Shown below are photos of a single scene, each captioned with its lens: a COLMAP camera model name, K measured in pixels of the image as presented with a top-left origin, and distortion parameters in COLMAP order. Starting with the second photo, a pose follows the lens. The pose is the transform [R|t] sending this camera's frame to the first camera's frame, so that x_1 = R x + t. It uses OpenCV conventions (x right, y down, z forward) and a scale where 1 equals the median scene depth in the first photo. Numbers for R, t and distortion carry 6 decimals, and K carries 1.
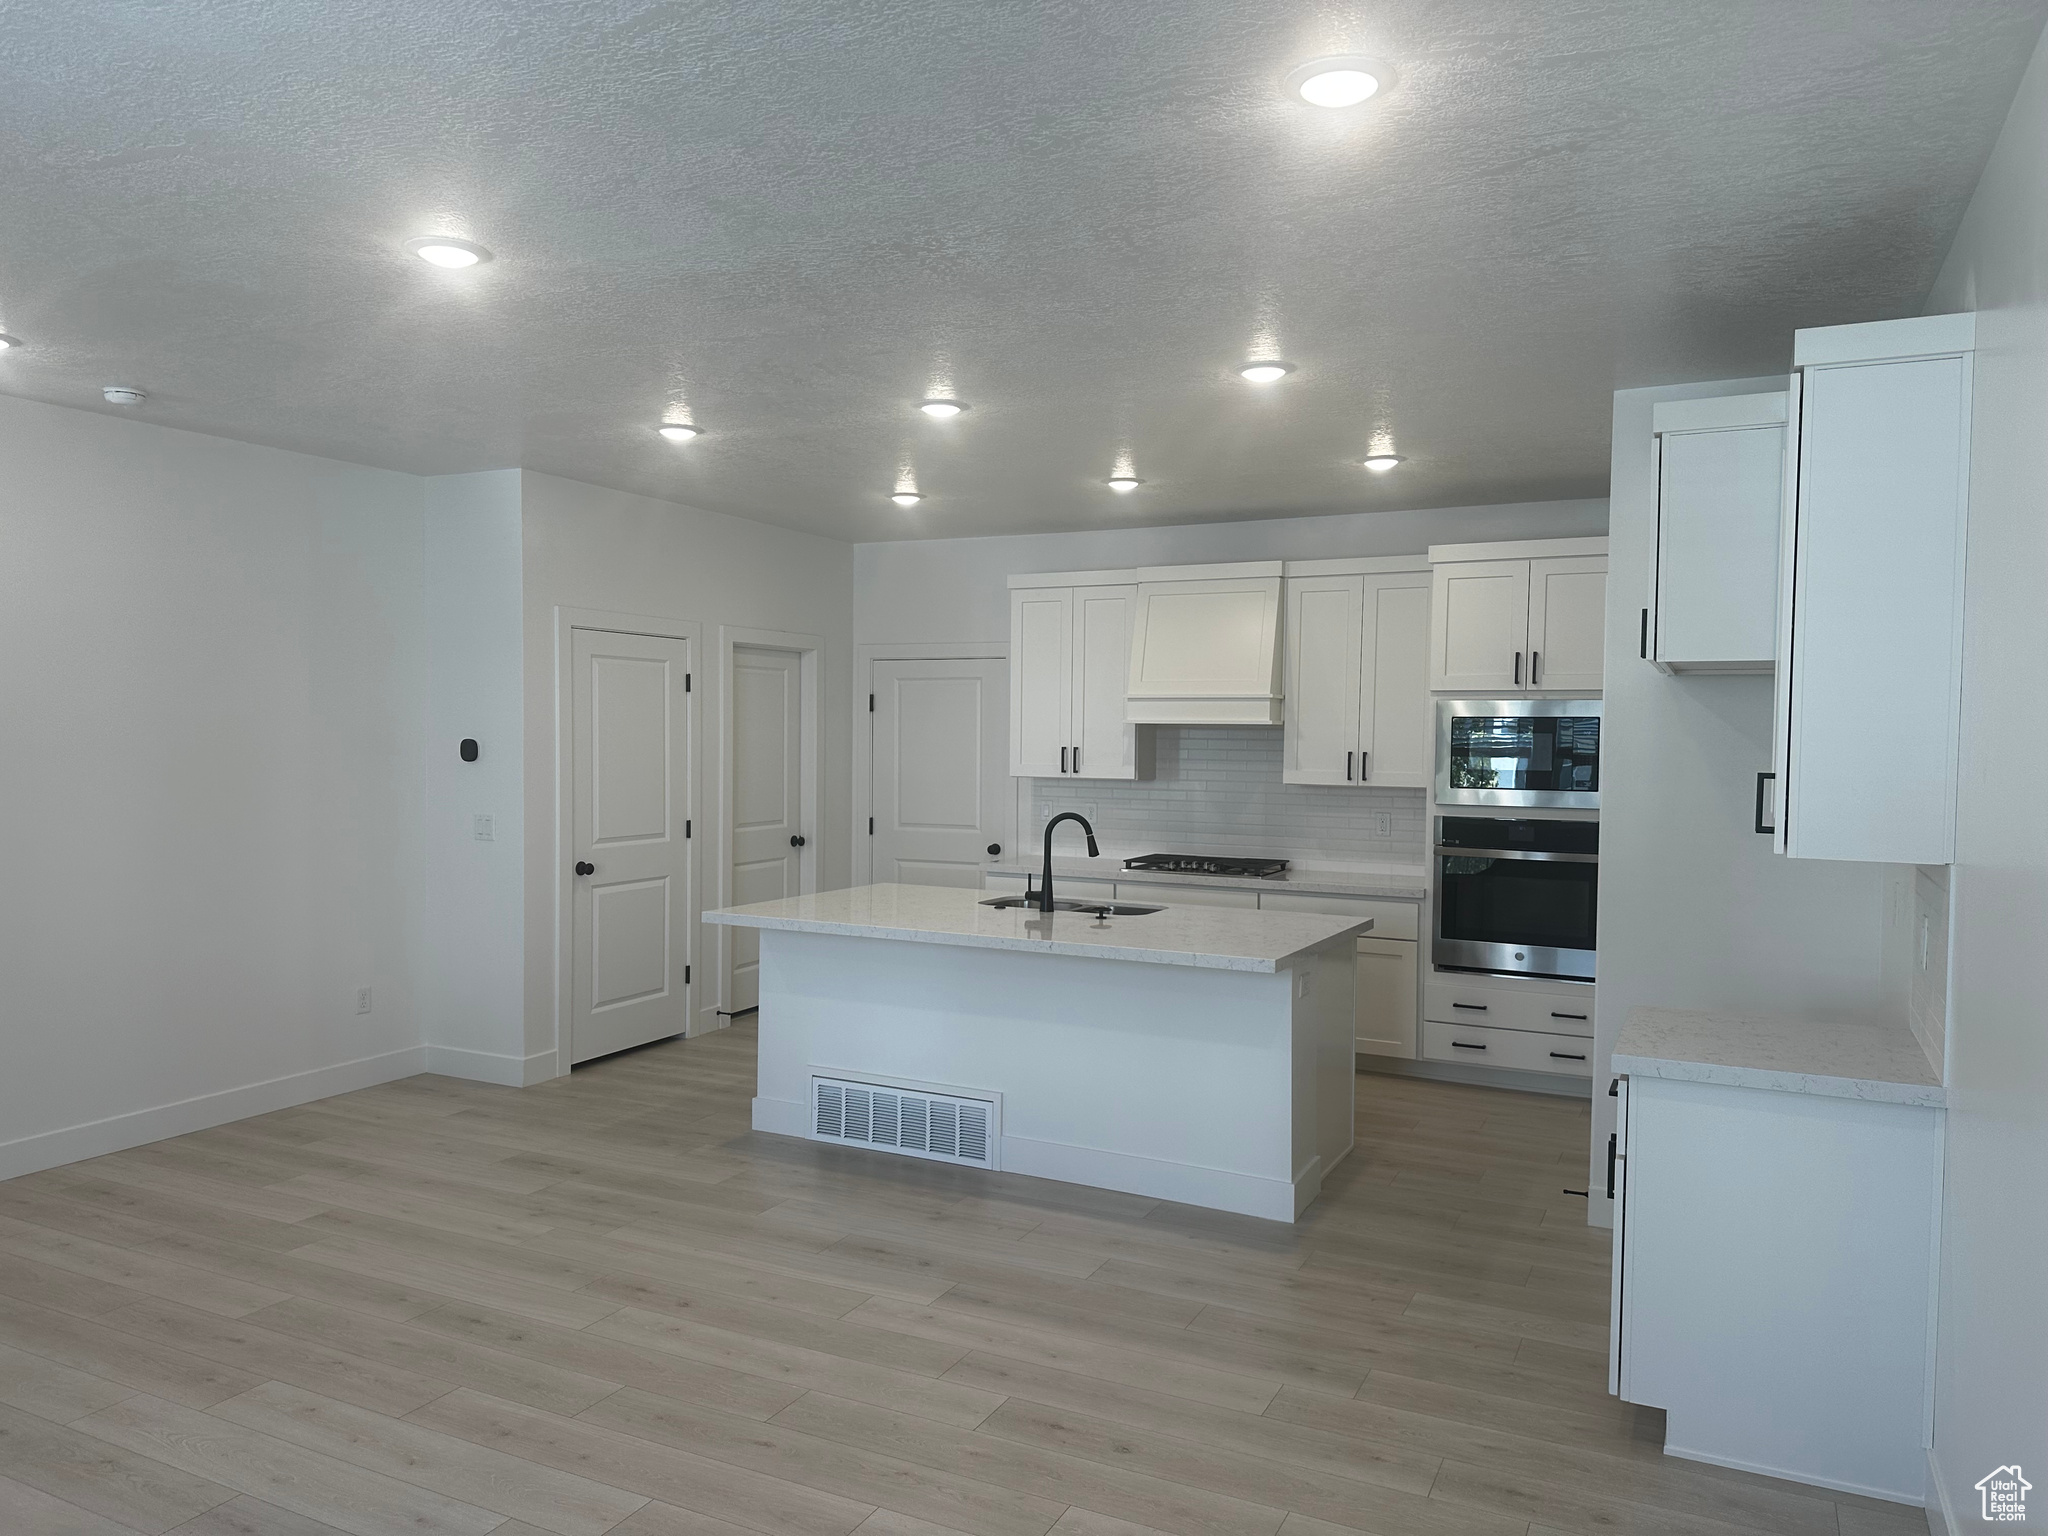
lens RADIAL K [[1437.2, 0, 1018.1], [0, 1437.2, 780.8], [0, 0, 1]] dist [0.165722, -0.237692]
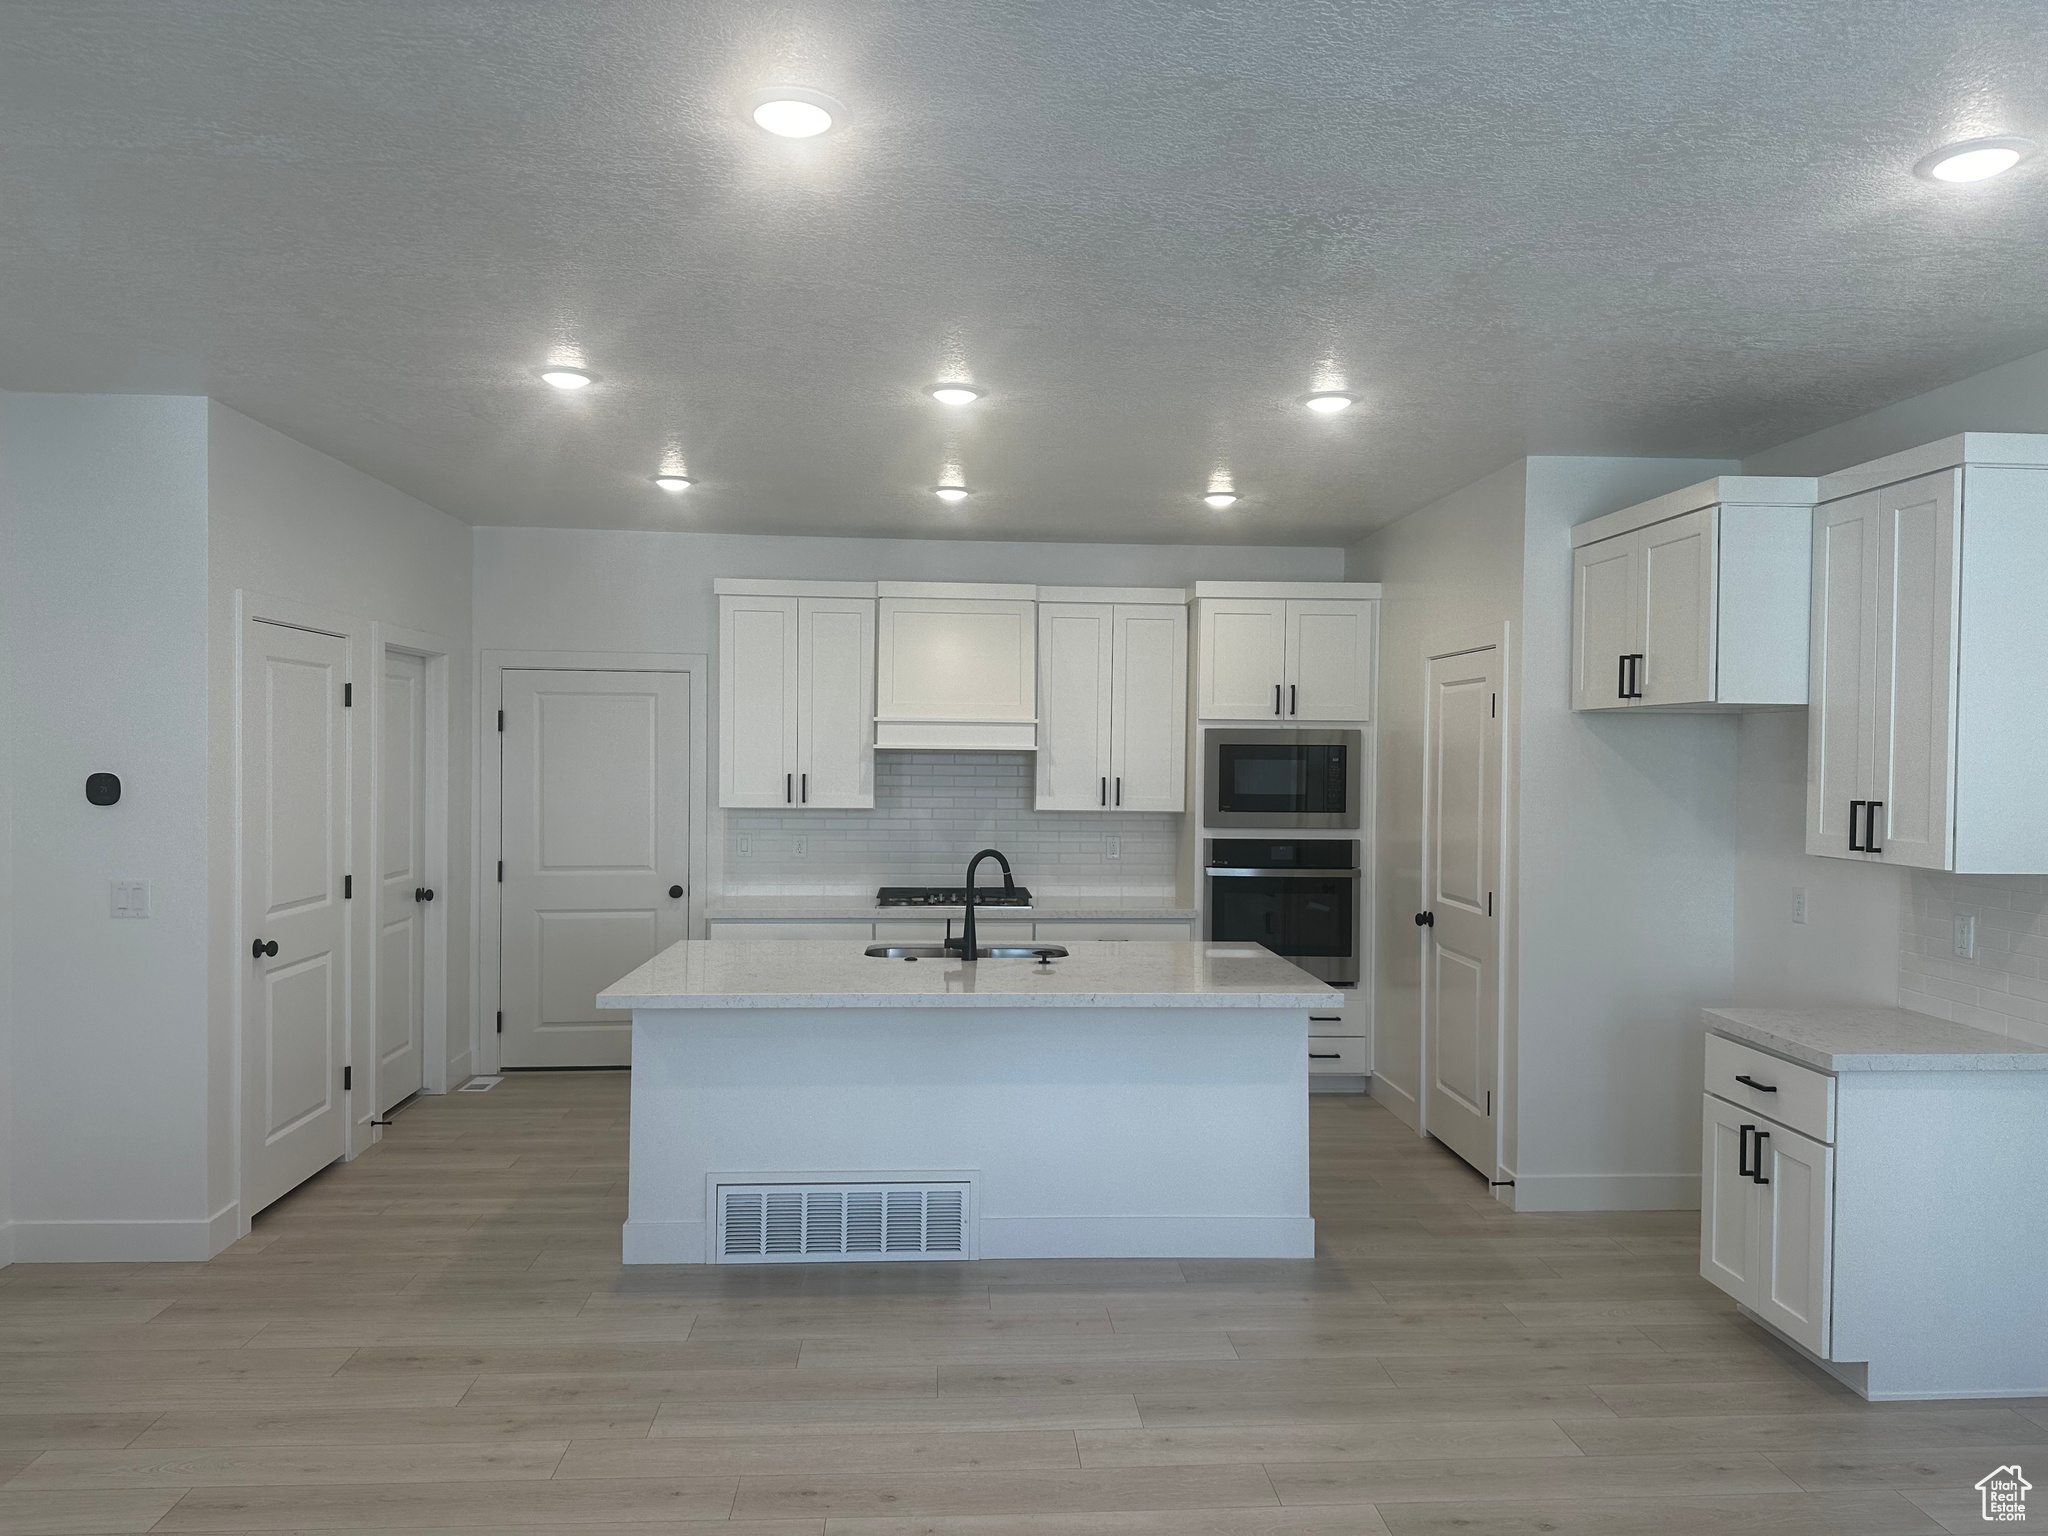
lens RADIAL K [[1443.1, 0, 1024.0], [0, 1443.1, 768.0], [0, 0, 1]] dist [0.101652, -0.122512]
pose [[0.860537, -0.005540, 0.509358, -0.404697], [0.016021, 0.999741, -0.016193, -0.013761], [-0.509136, 0.022095, 0.860402, 0.200903]]
